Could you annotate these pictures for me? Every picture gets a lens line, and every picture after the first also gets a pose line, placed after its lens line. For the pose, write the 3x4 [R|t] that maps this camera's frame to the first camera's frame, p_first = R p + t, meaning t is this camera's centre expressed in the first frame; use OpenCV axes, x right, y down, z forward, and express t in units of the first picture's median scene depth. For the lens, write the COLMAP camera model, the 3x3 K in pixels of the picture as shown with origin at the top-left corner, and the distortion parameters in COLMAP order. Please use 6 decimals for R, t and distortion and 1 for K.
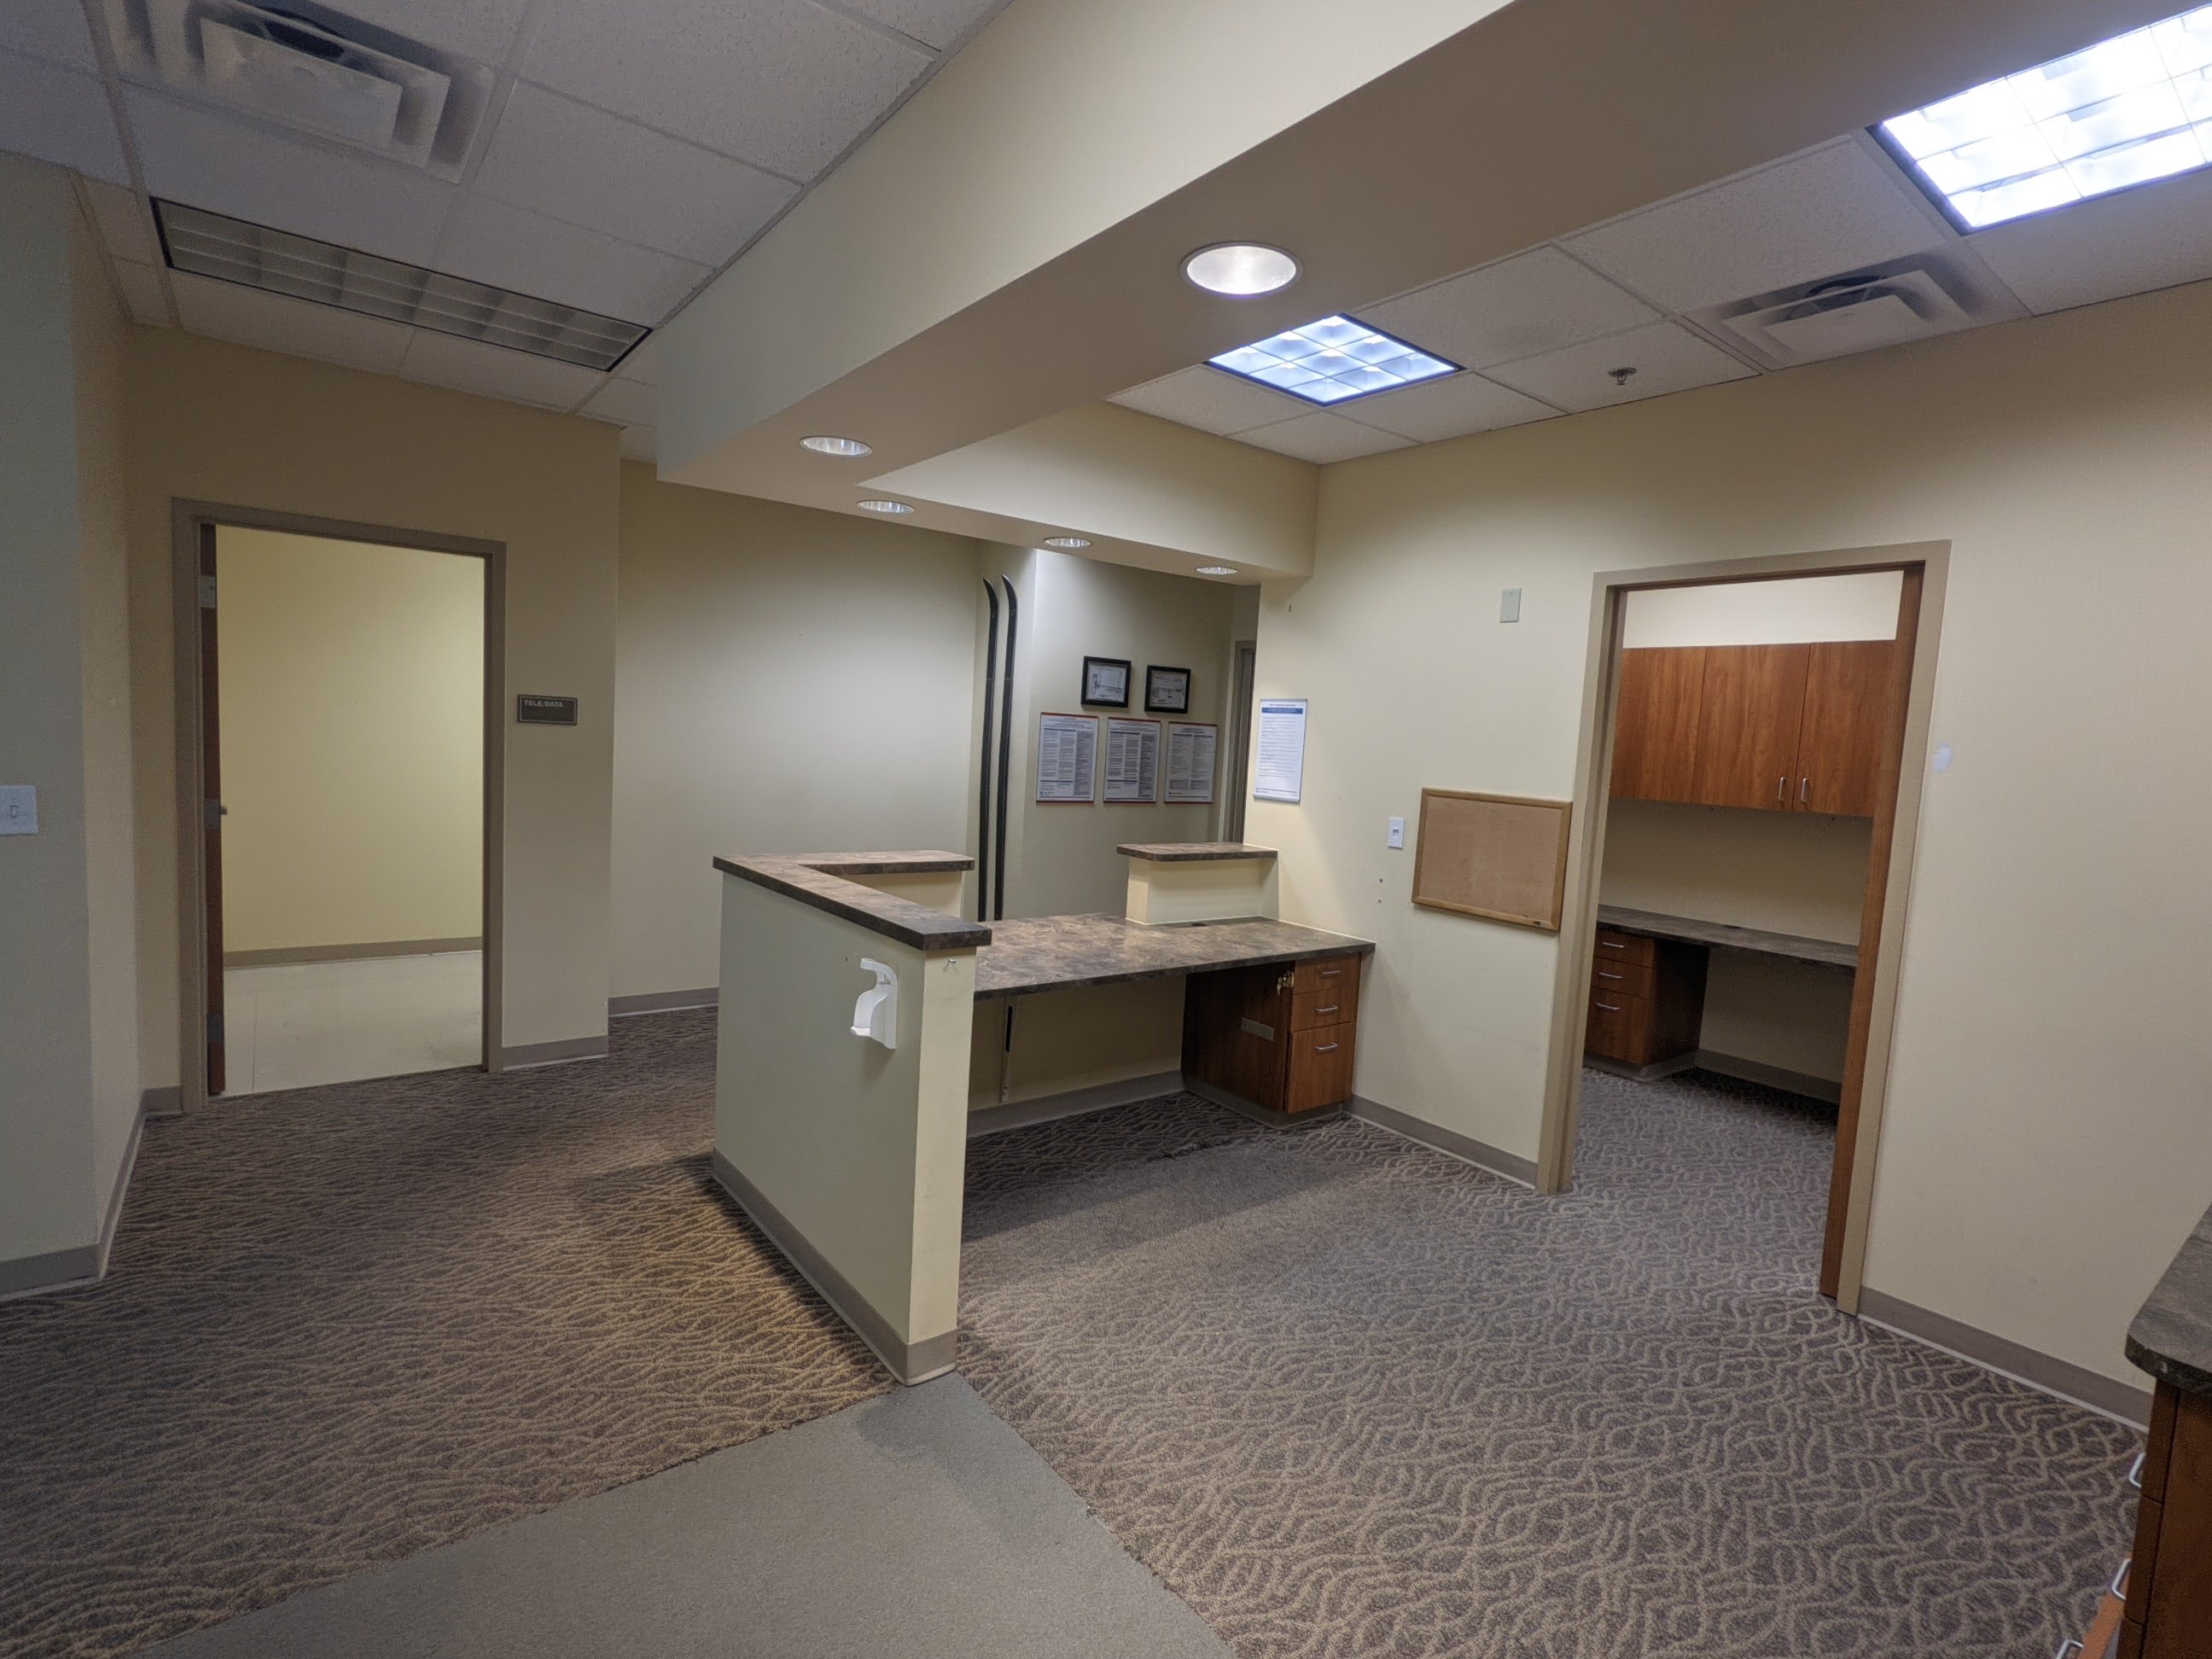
lens RADIAL K [[1072.5, 0, 1101.9], [0, 1072.5, 833.8], [0, 0, 1]] dist [0.002171, 0.001074]
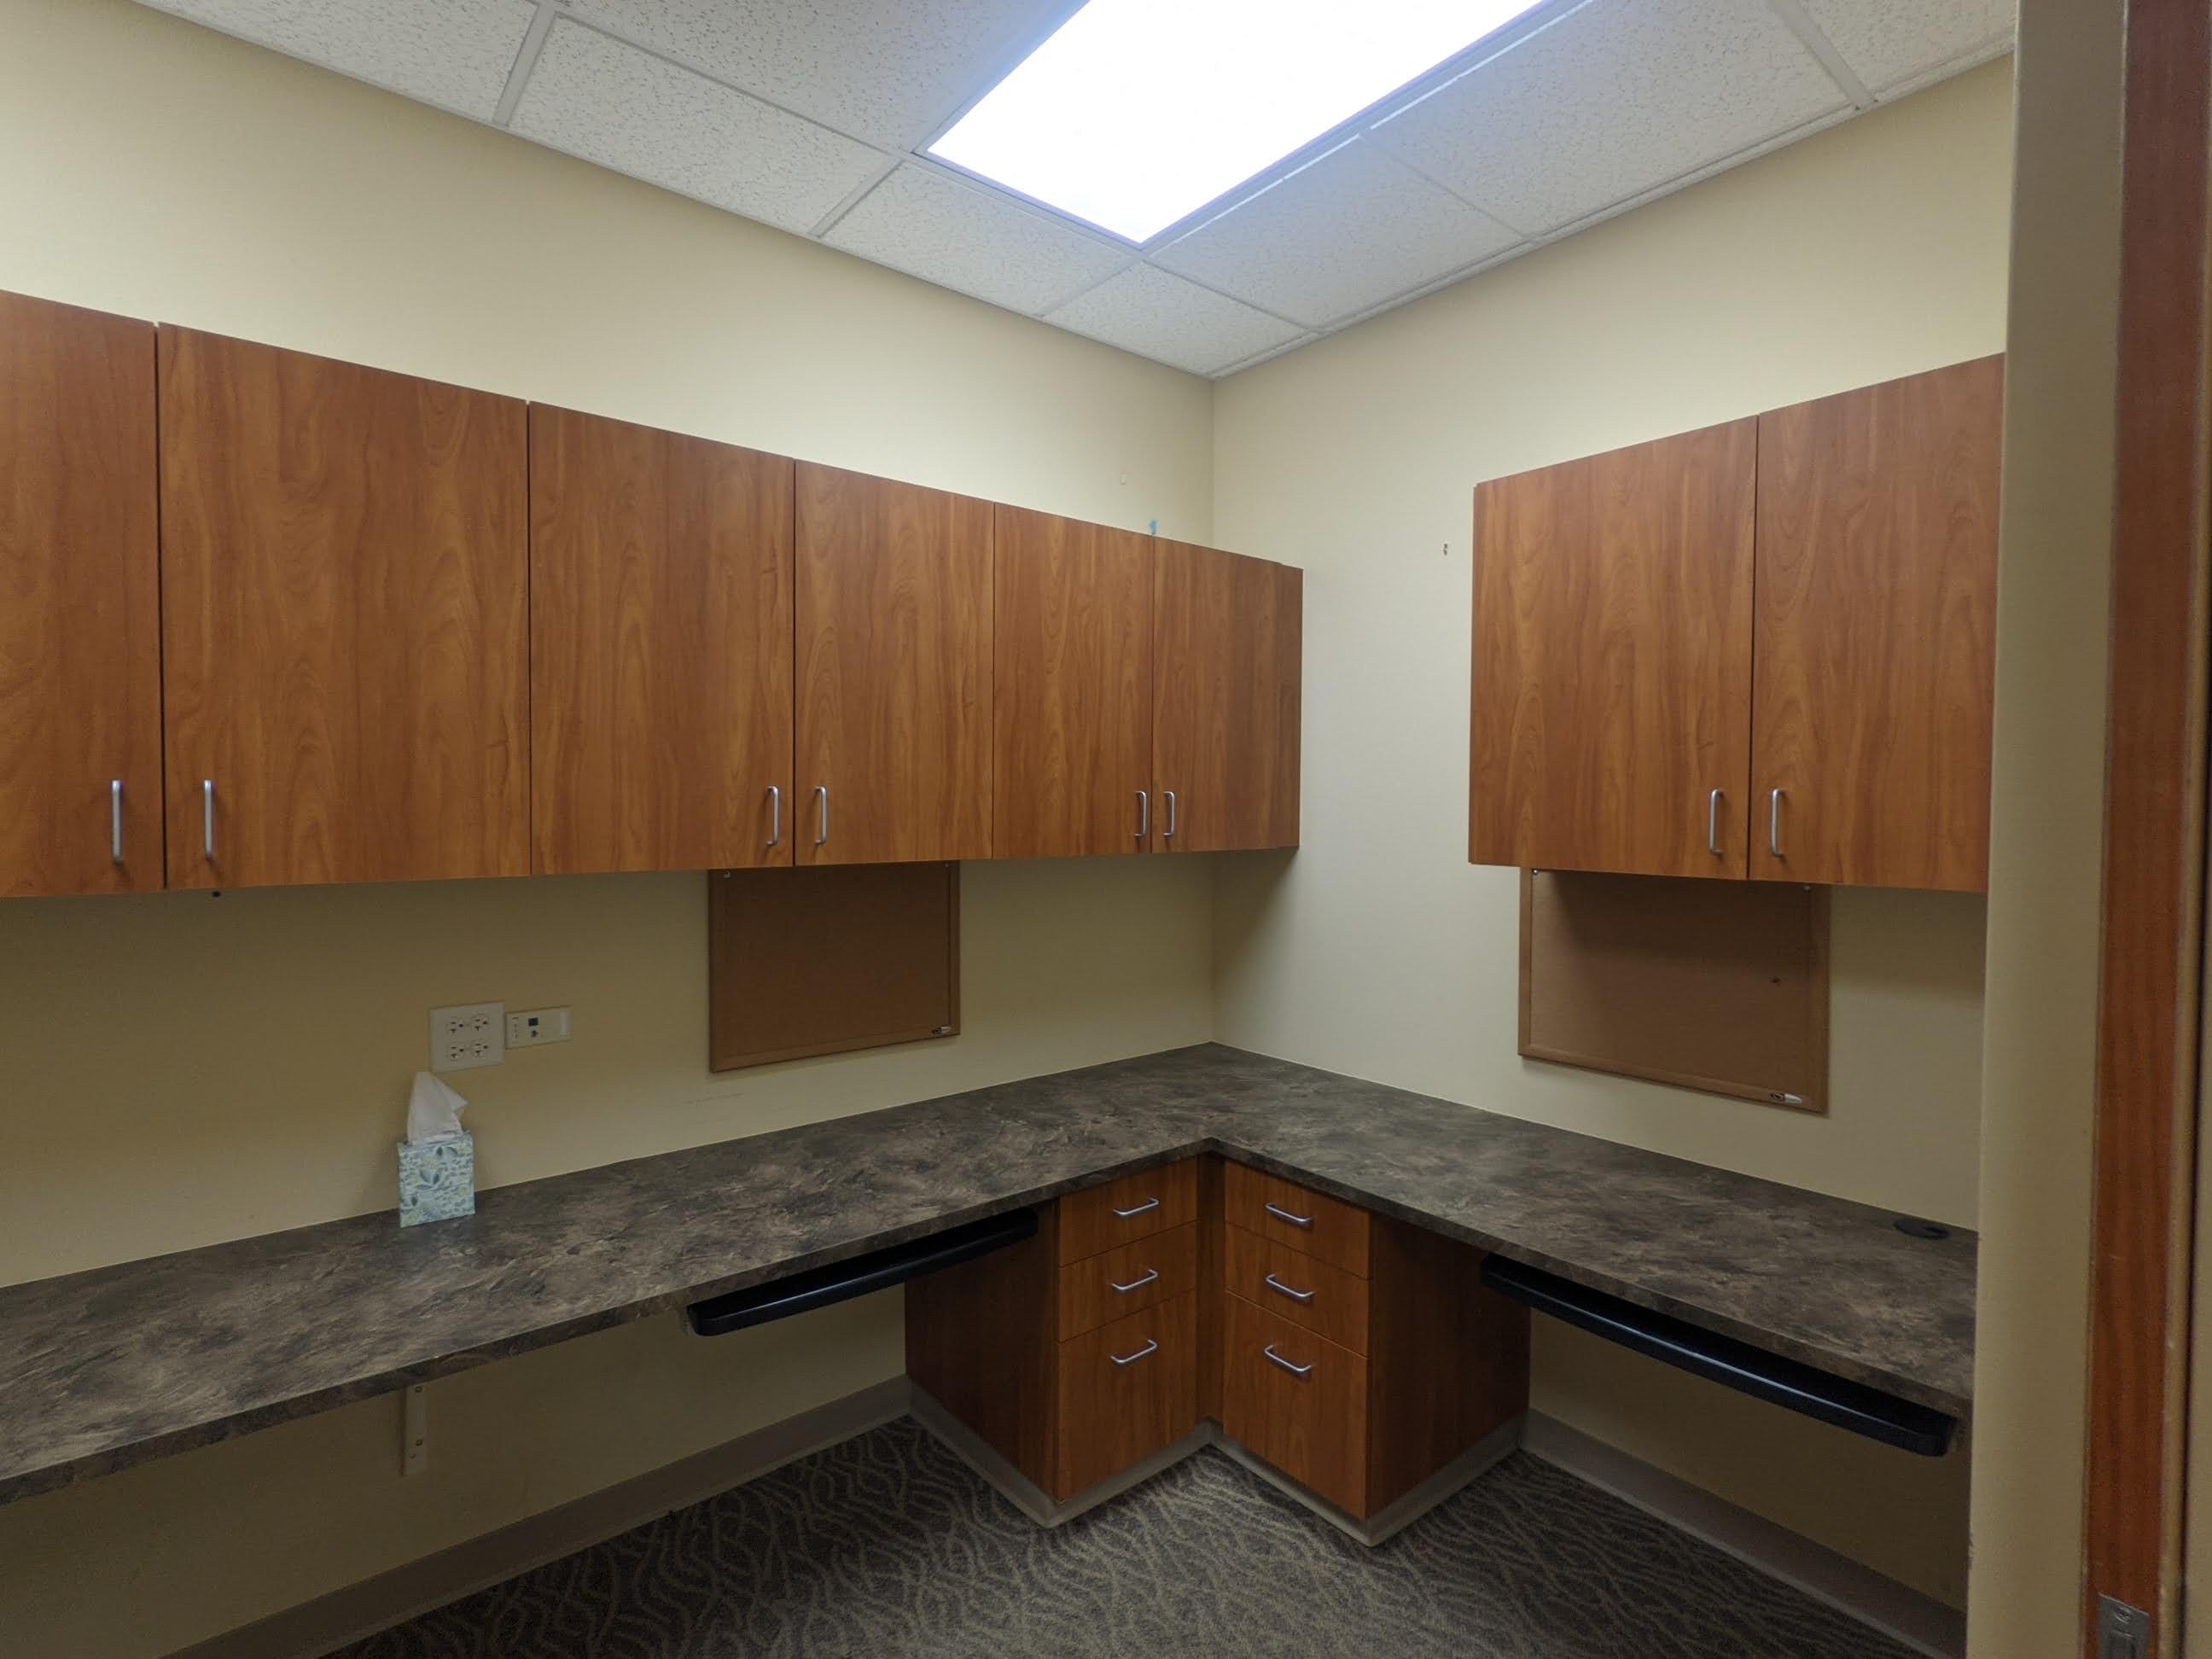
lens RADIAL K [[1072.5, 0, 1106.3], [0, 1072.5, 831.7], [0, 0, 1]] dist [0.002171, 0.001074]
pose [[-0.031640, -0.085684, 0.995820, 0.349052], [0.083900, 0.992575, 0.088070, -0.043265], [-0.995972, 0.086336, -0.024216, 0.766023]]
